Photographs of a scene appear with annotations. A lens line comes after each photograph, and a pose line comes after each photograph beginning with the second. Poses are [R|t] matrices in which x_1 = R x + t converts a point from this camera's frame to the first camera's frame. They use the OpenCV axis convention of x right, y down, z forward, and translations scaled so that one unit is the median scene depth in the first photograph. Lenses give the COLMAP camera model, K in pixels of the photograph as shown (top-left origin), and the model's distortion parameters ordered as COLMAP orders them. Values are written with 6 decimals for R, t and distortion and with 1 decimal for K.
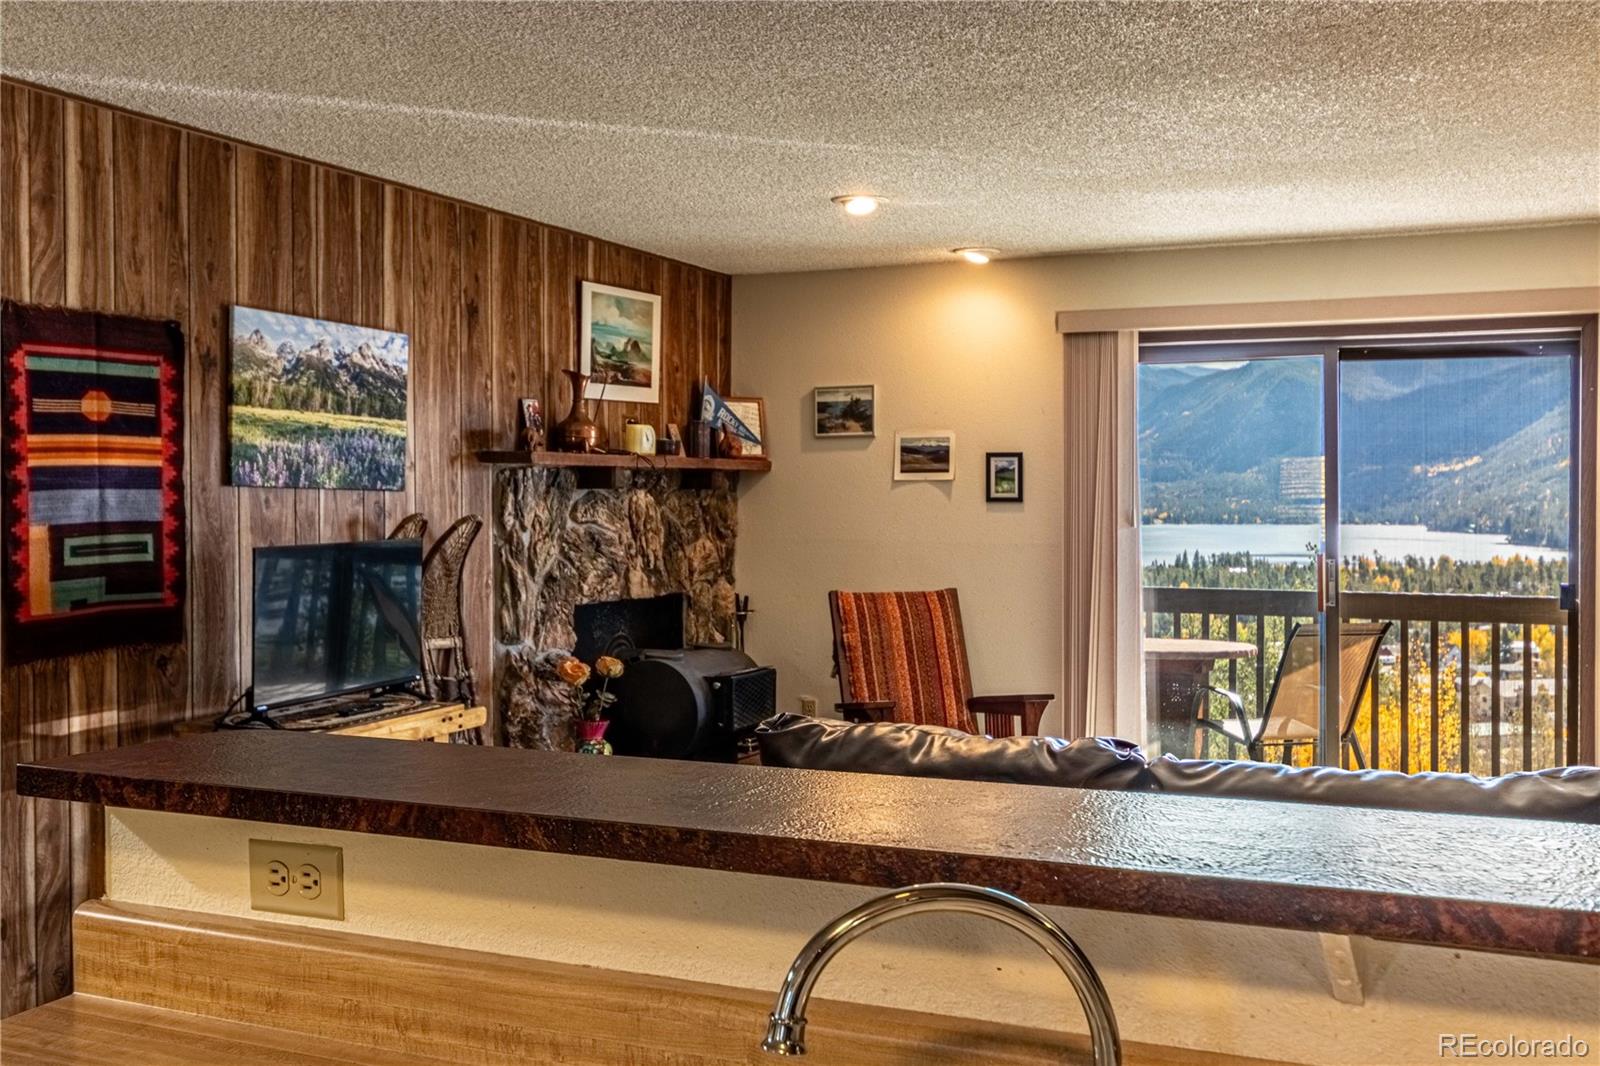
lens RADIAL K [[1639.2, 0, 792.7], [0, 1639.2, 517.6], [0, 0, 1]] dist [0.001445, 0.000000]
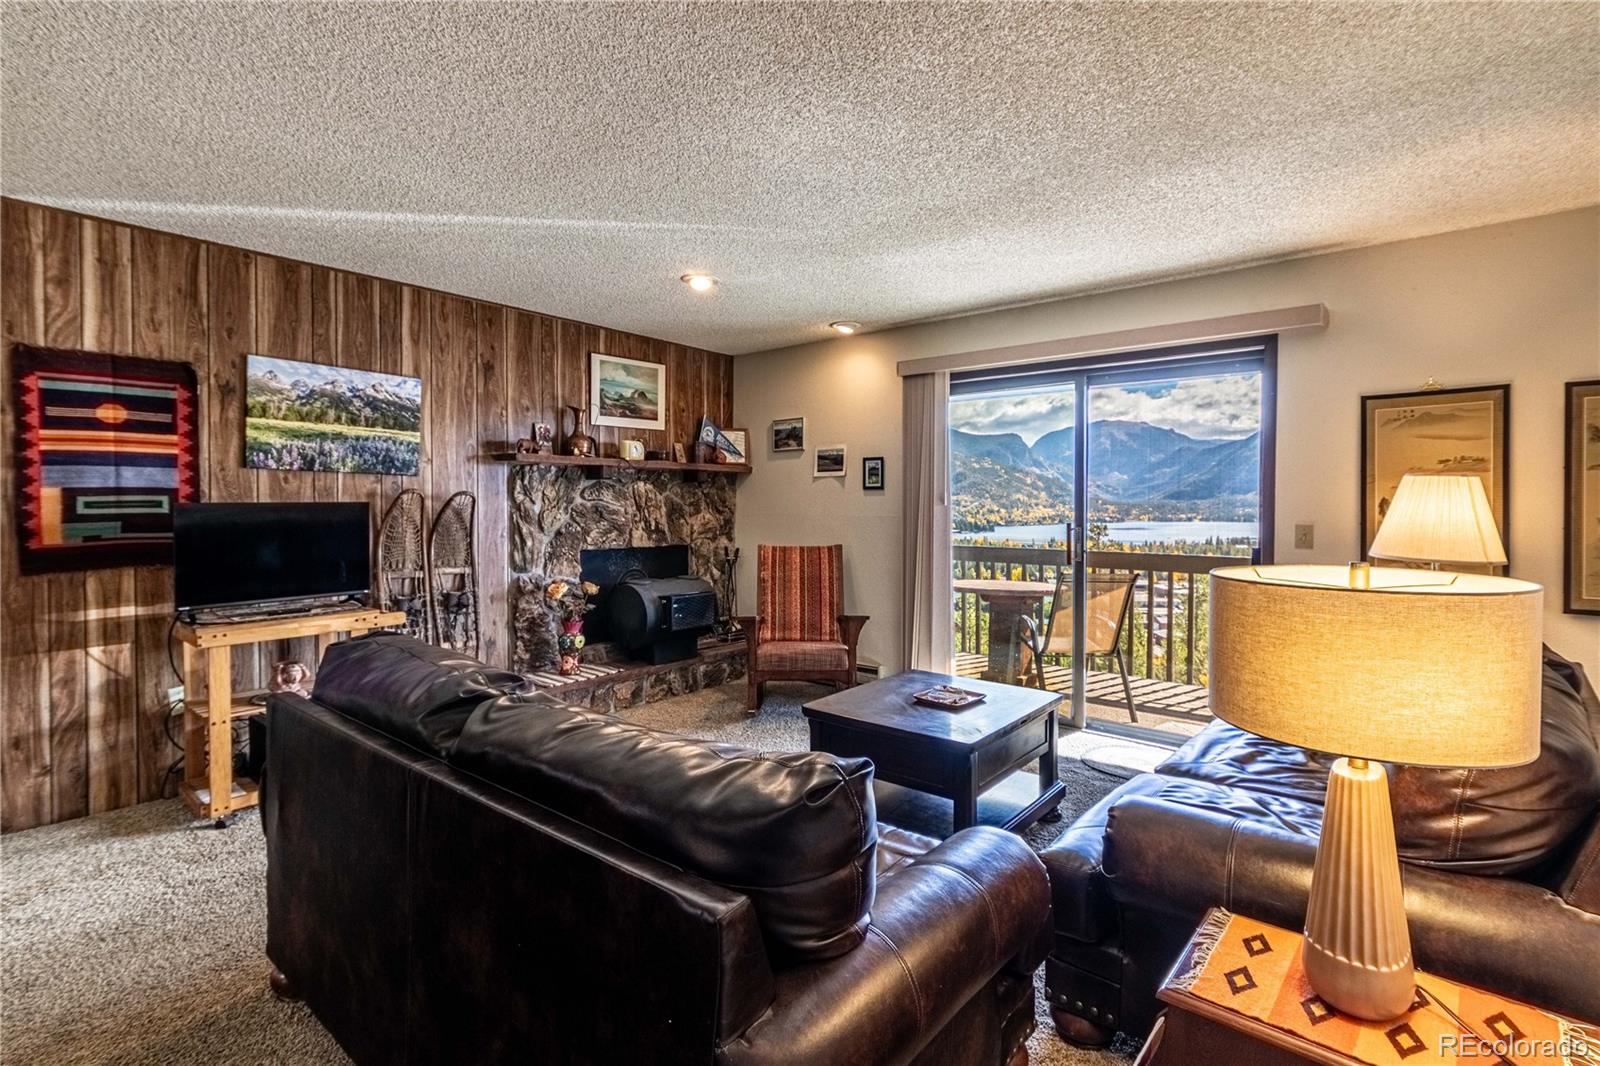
lens RADIAL K [[763.7, 0, 802.3], [0, 763.7, 518.8], [0, 0, 1]] dist [0.002887, -0.003300]
pose [[0.964045, 0.007395, -0.265635, 0.316157], [-0.006850, 0.999972, 0.002978, 0.020439], [0.265650, -0.001051, 0.964069, 0.356747]]
